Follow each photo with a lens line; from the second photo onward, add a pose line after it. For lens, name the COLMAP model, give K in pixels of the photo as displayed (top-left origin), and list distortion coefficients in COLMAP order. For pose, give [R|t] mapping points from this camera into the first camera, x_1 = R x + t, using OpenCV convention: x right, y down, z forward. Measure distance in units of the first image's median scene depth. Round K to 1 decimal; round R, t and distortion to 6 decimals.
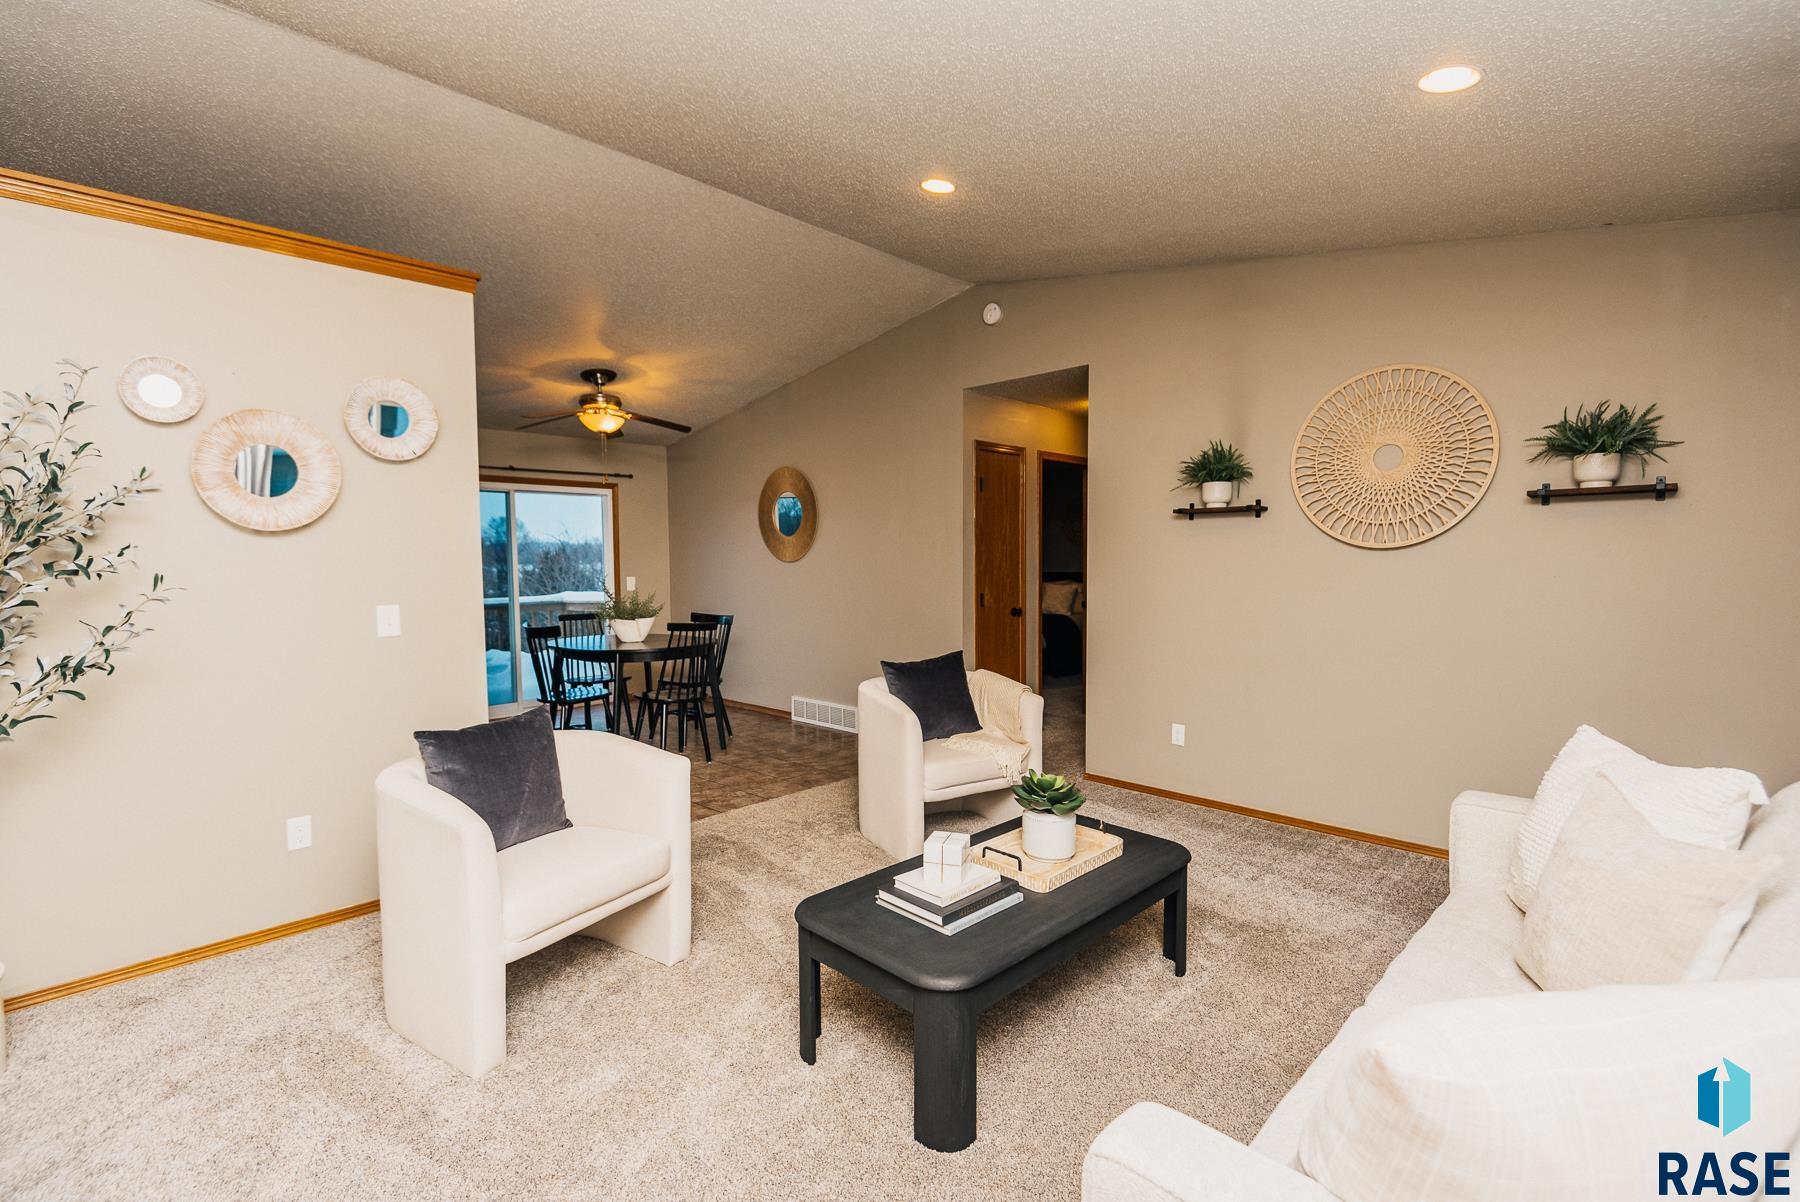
lens RADIAL K [[821.9, 0, 907.9], [0, 821.9, 599.9], [0, 0, 1]] dist [0.036931, -0.000261]
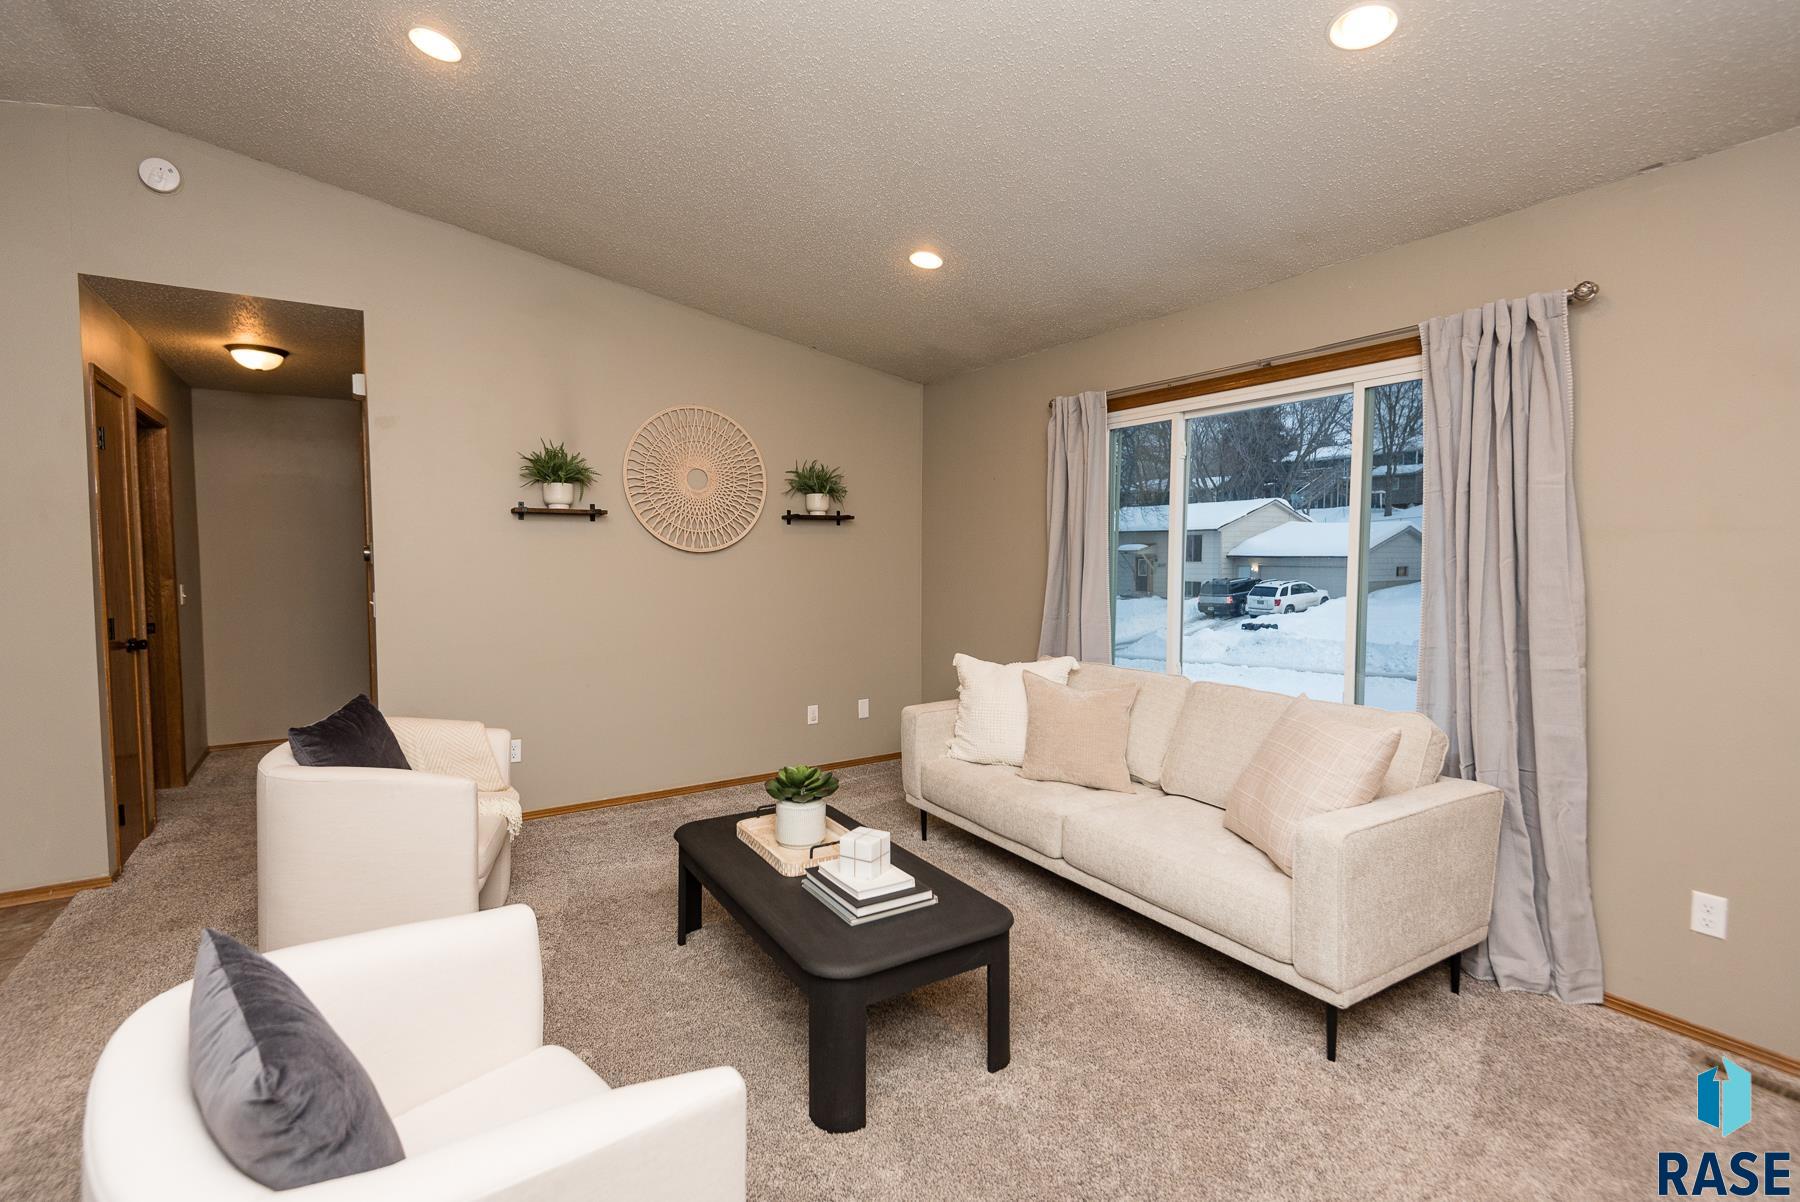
lens RADIAL K [[821.9, 0, 907.9], [0, 821.9, 599.9], [0, 0, 1]] dist [0.036931, -0.000261]
pose [[0.238261, -0.042694, 0.970262, -0.543629], [0.055489, 0.998000, 0.030289, -0.011253], [-0.969615, 0.046622, 0.240153, 0.402237]]
